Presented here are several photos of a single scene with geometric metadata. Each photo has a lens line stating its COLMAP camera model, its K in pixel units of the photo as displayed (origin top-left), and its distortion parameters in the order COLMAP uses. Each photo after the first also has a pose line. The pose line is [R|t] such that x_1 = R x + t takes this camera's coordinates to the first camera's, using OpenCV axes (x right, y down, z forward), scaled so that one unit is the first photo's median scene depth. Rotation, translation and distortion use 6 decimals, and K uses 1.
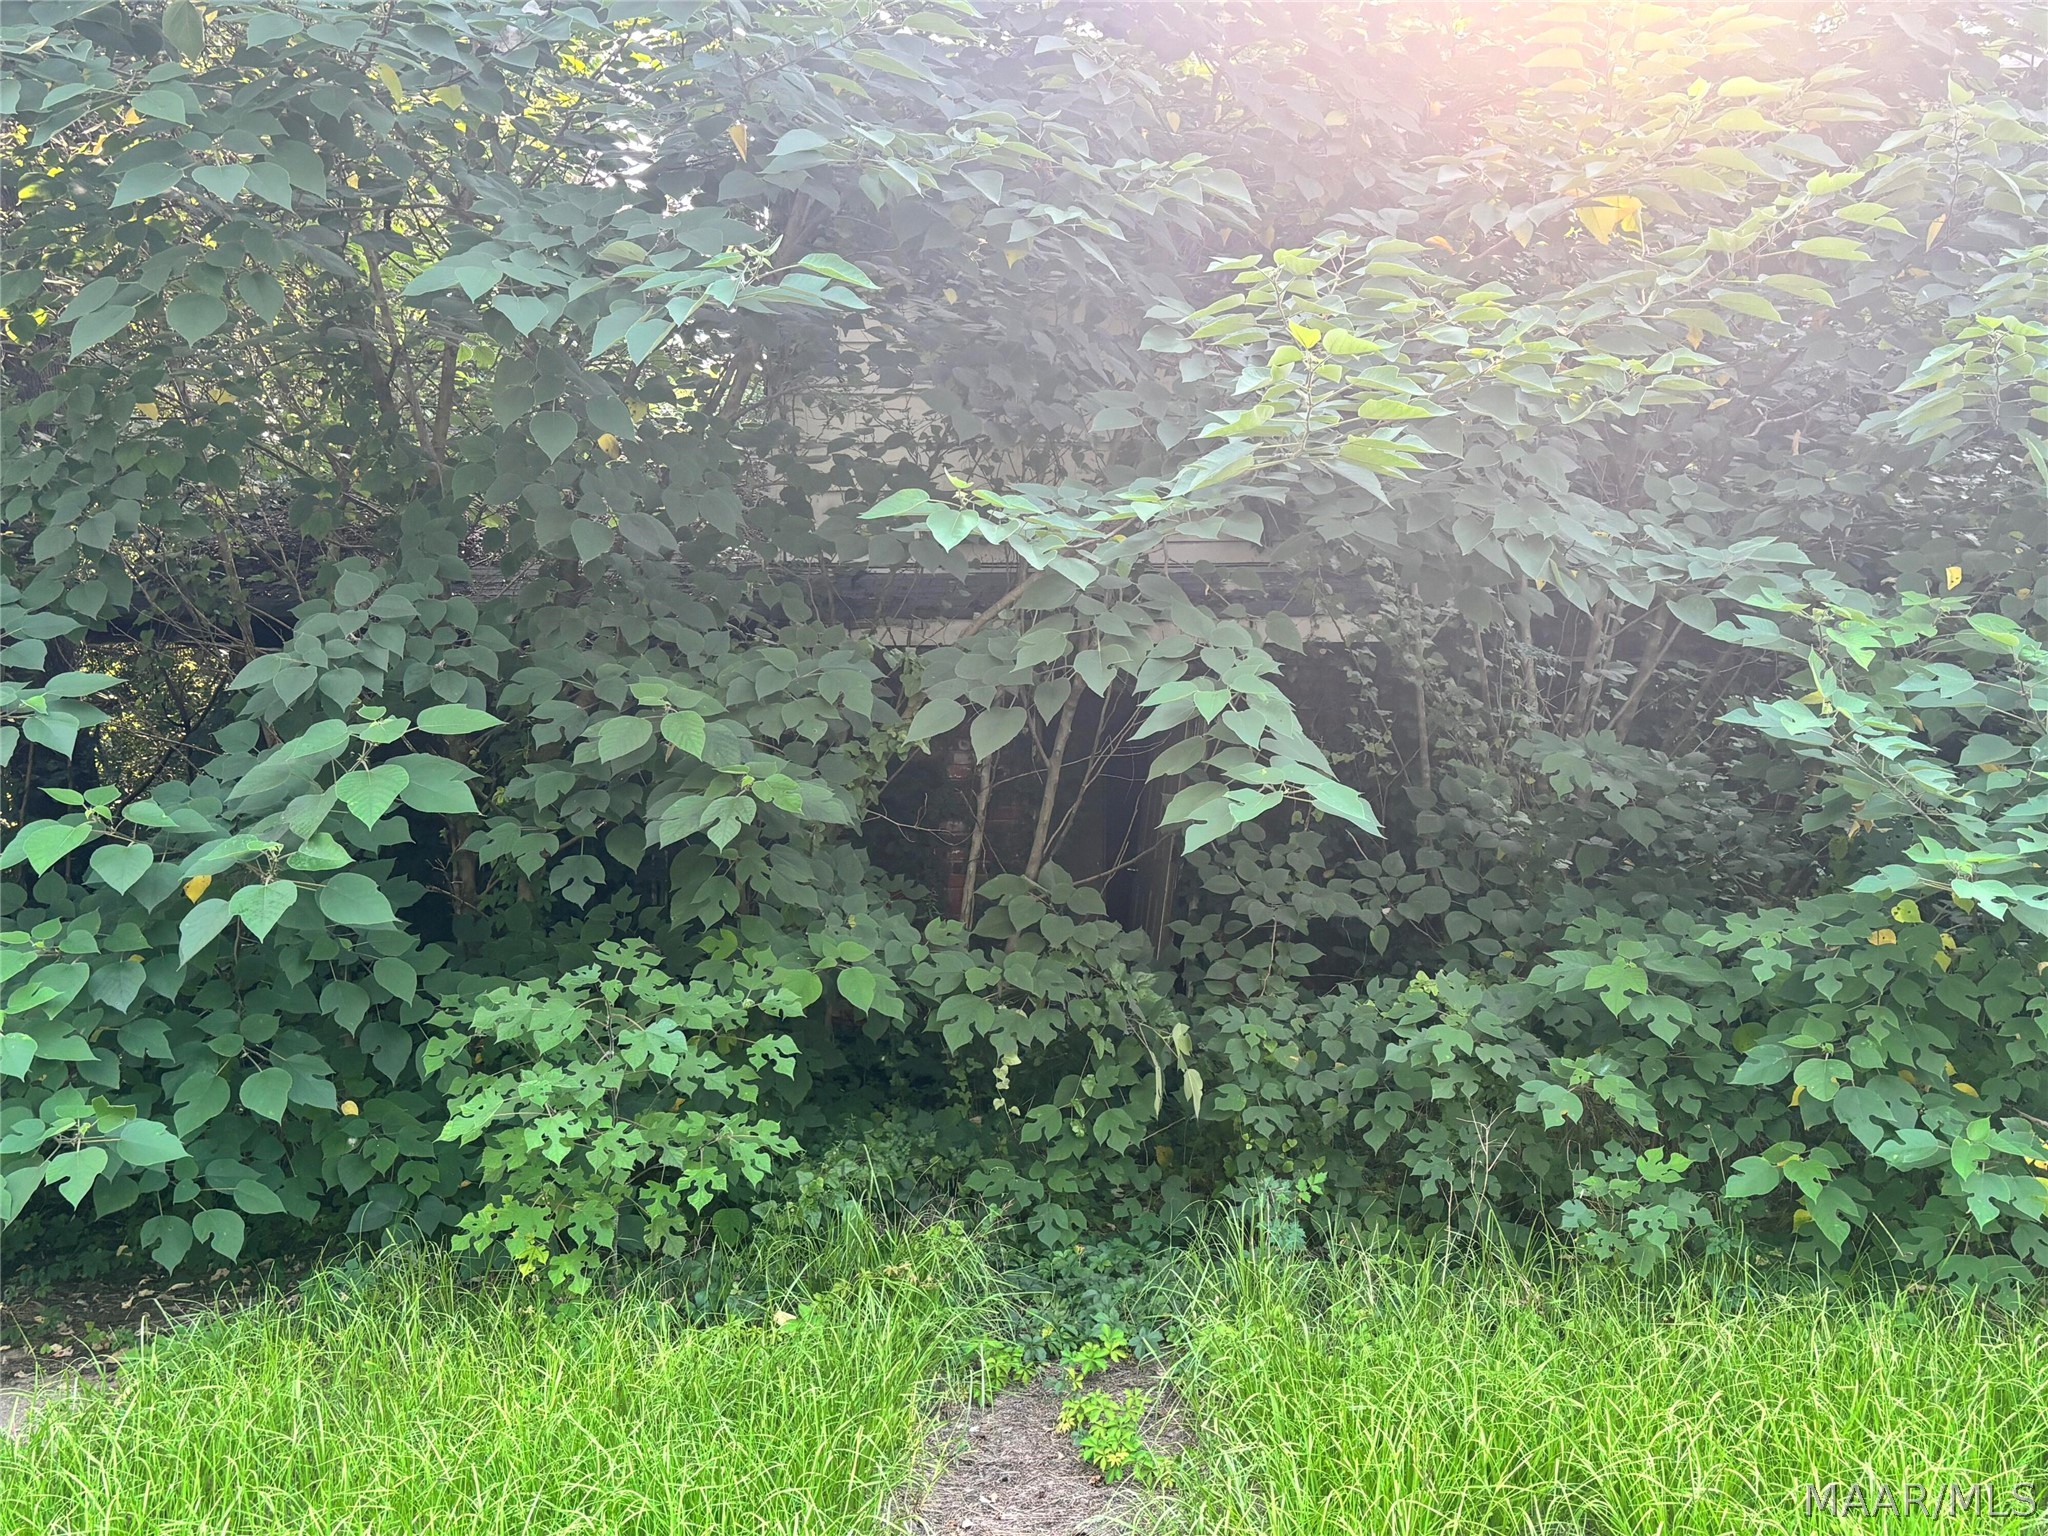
lens RADIAL K [[2075.3, 0, 1024.0], [0, 2075.3, 768.0], [0, 0, 1]] dist [0.030205, -0.025216]
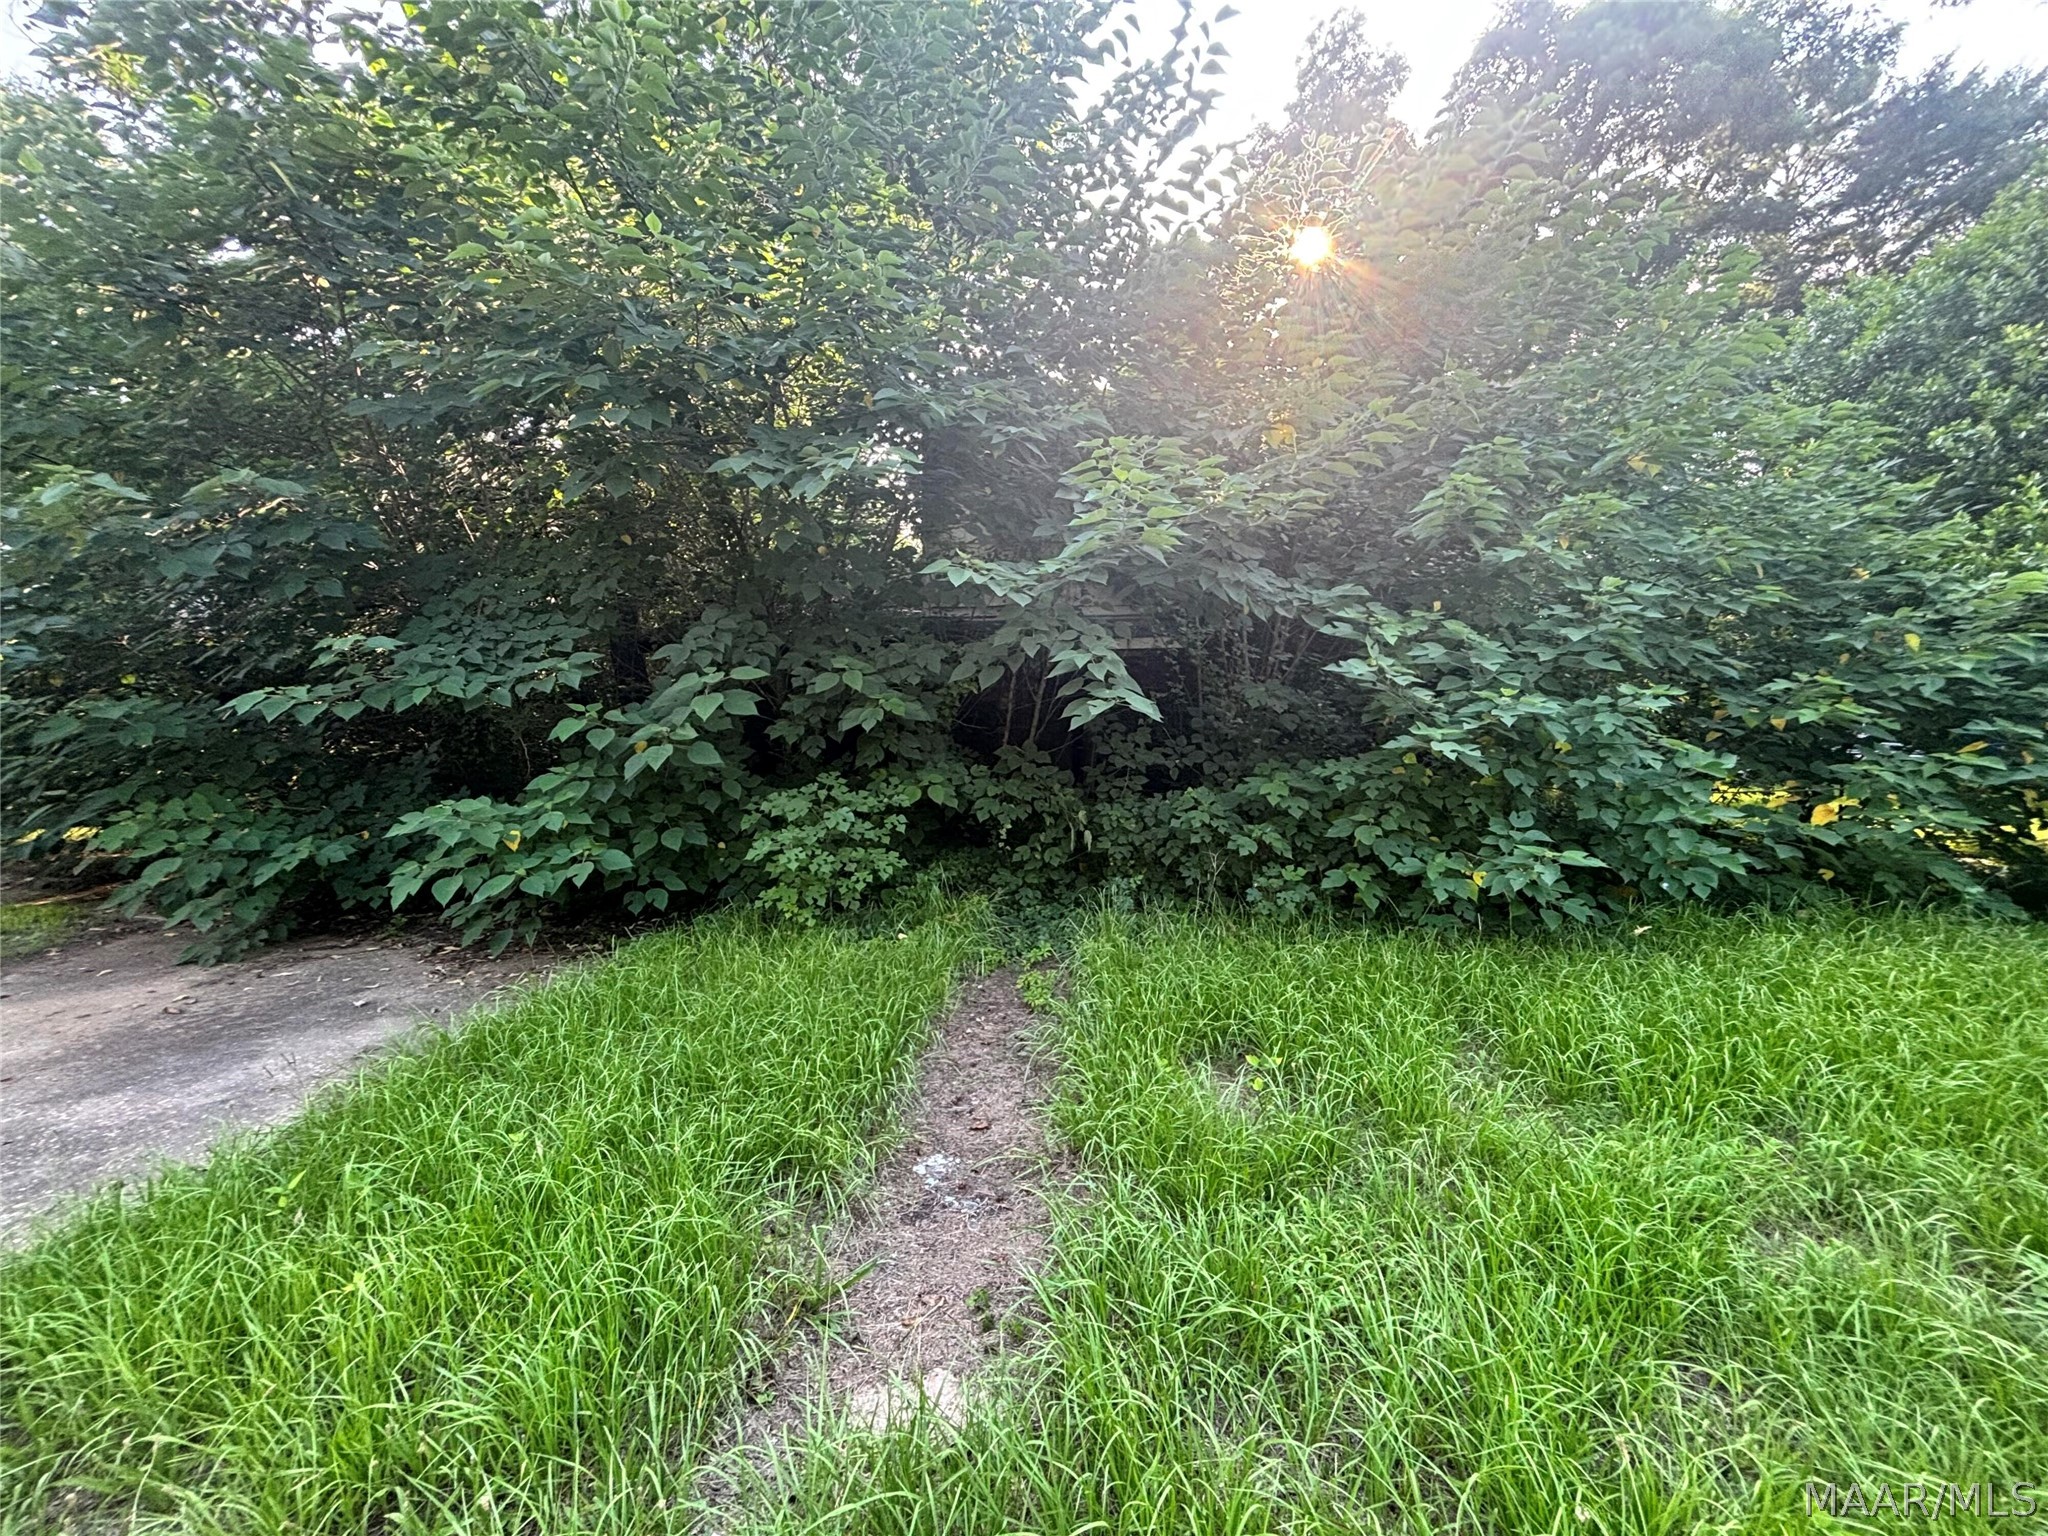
lens RADIAL K [[827.3, 0, 1008.6], [0, 827.3, 777.1], [0, 0, 1]] dist [0.000090, 0.000029]
pose [[0.998648, -0.000822, -0.051970, 0.050190], [0.004860, 0.996972, 0.077612, 0.019397], [0.051749, -0.077760, 0.995628, 0.116392]]
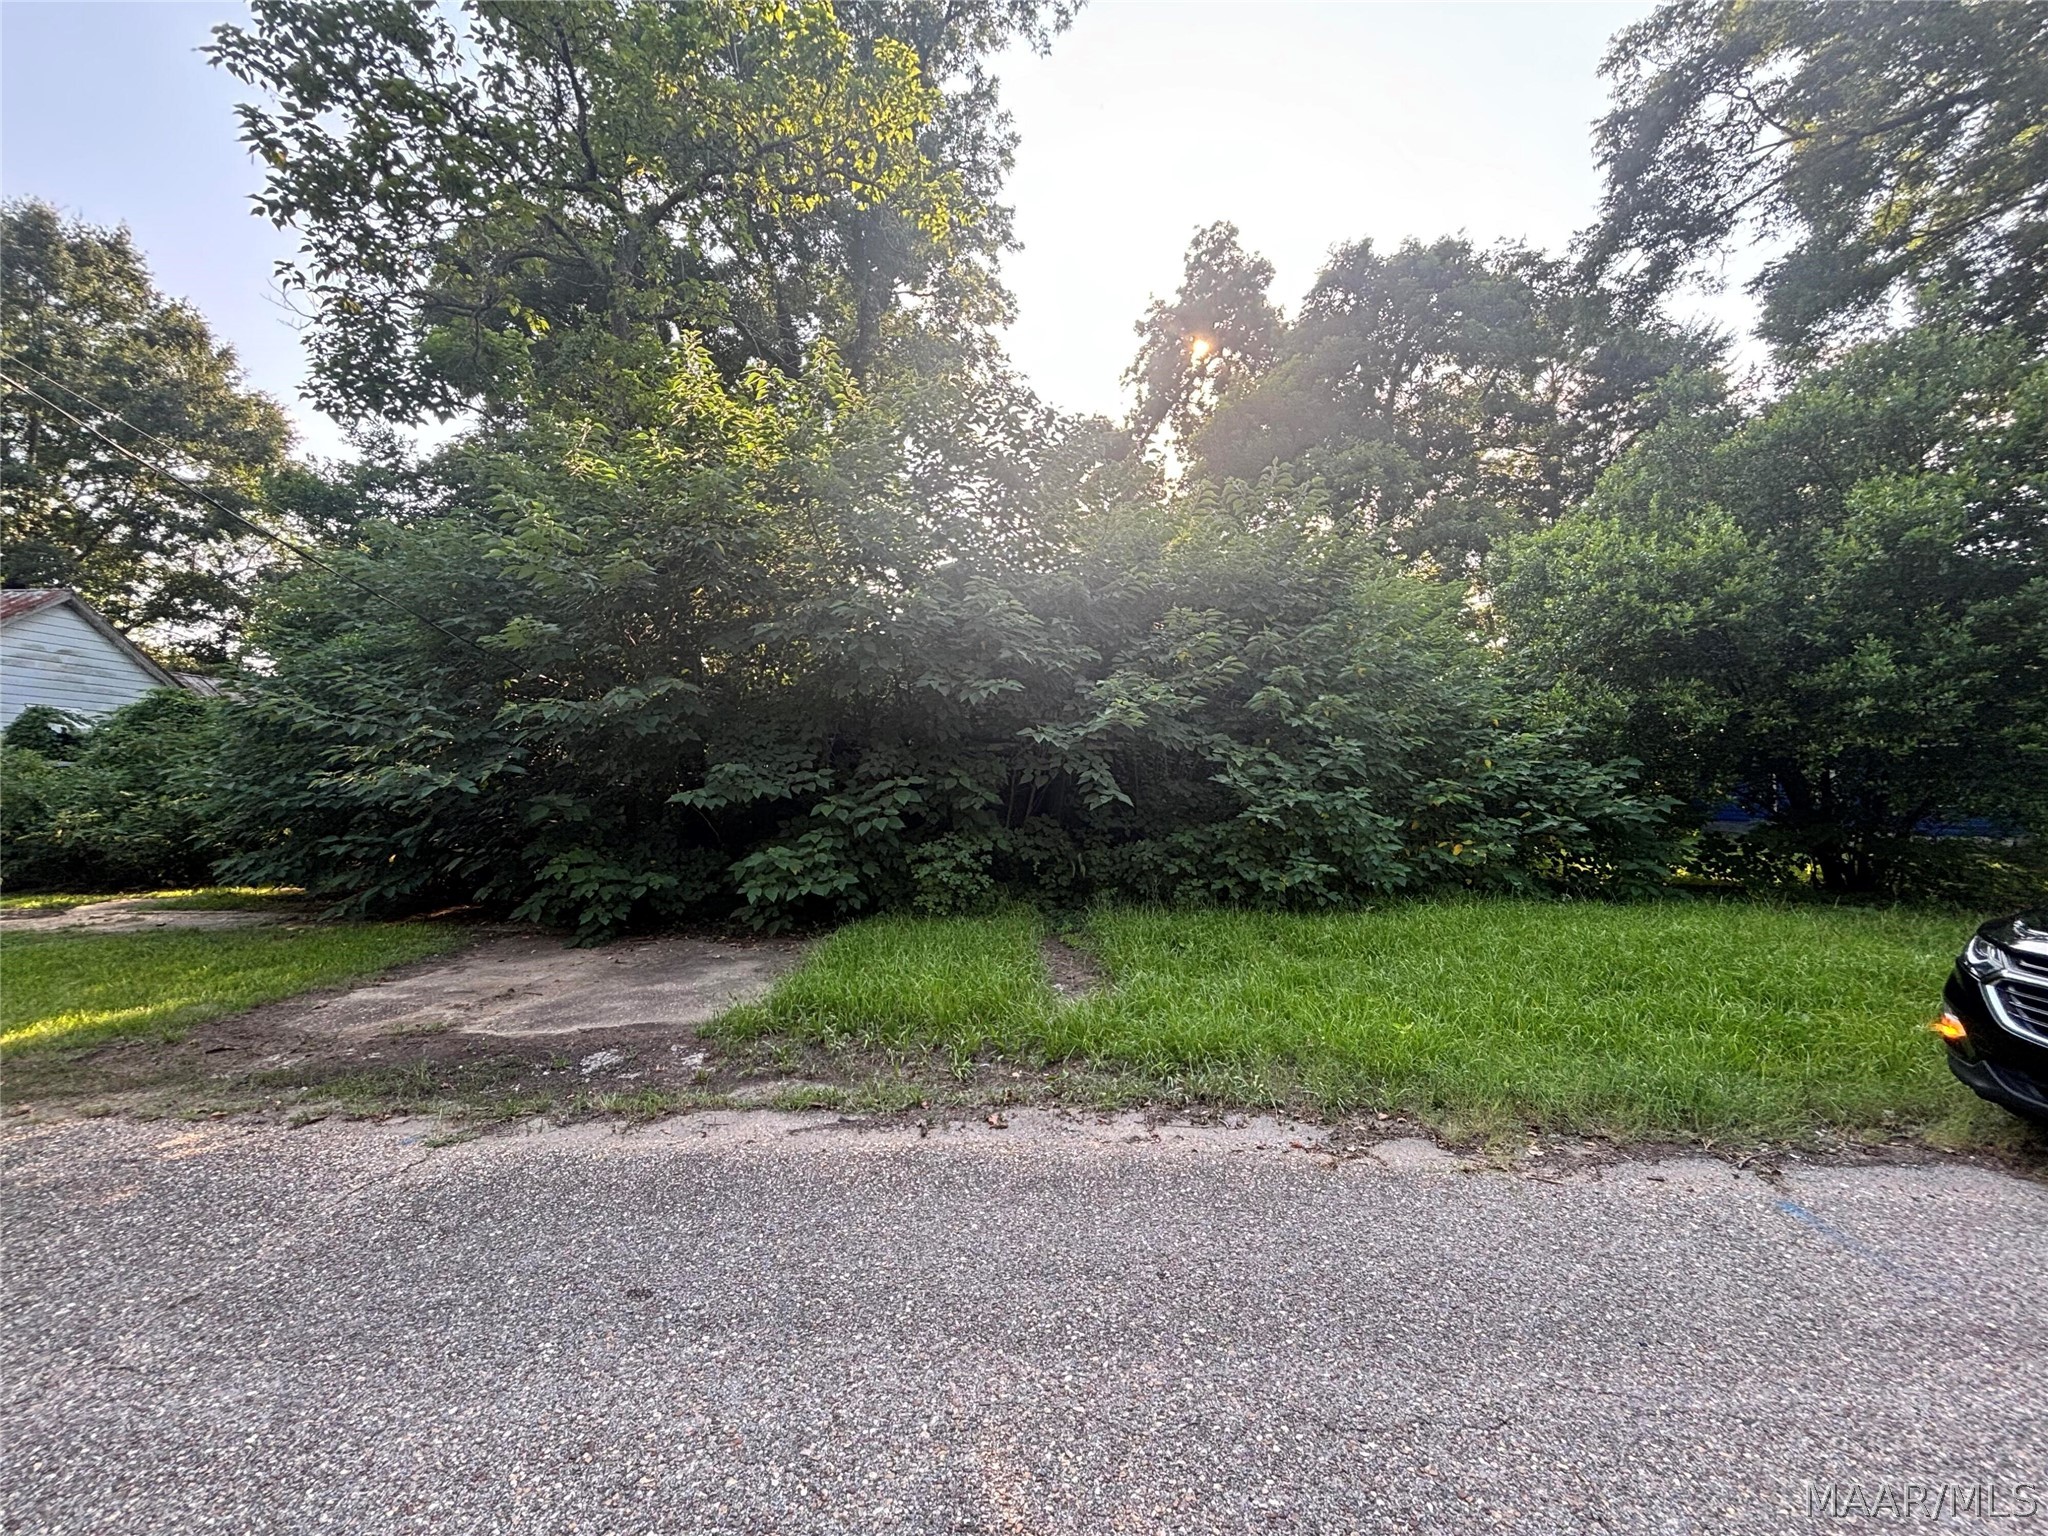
lens RADIAL K [[827.3, 0, 1008.6], [0, 827.3, 777.1], [0, 0, 1]] dist [0.000090, 0.000029]
pose [[0.998637, -0.006755, 0.051751, -0.165371], [0.007121, 0.999951, -0.006899, -0.015770], [-0.051702, 0.007258, 0.998636, -0.676111]]
